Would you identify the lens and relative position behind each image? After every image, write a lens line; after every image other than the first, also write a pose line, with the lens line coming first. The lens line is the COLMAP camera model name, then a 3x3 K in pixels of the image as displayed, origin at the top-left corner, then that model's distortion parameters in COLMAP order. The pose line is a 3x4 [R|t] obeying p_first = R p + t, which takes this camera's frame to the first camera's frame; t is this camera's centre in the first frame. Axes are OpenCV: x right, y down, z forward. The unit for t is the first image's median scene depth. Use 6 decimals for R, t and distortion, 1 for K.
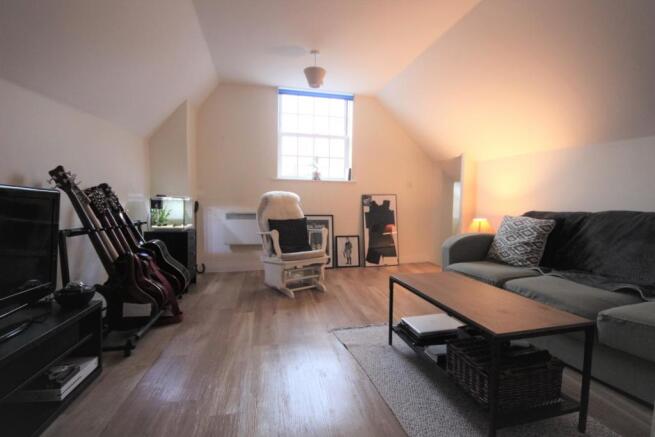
lens RADIAL K [[304.4, 0, 327.5], [0, 304.4, 218.5], [0, 0, 1]] dist [-0.000796, -0.000014]
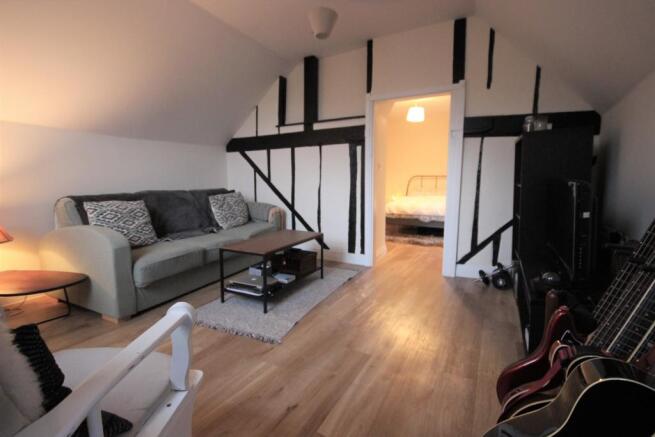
lens RADIAL K [[304.4, 0, 327.5], [0, 304.4, 218.5], [0, 0, 1]] dist [-0.000796, -0.000014]
pose [[-0.735361, -0.093941, 0.671133, -0.601827], [0.061528, 0.977000, 0.204171, -0.123926], [-0.674876, 0.191433, -0.712668, 1.406598]]
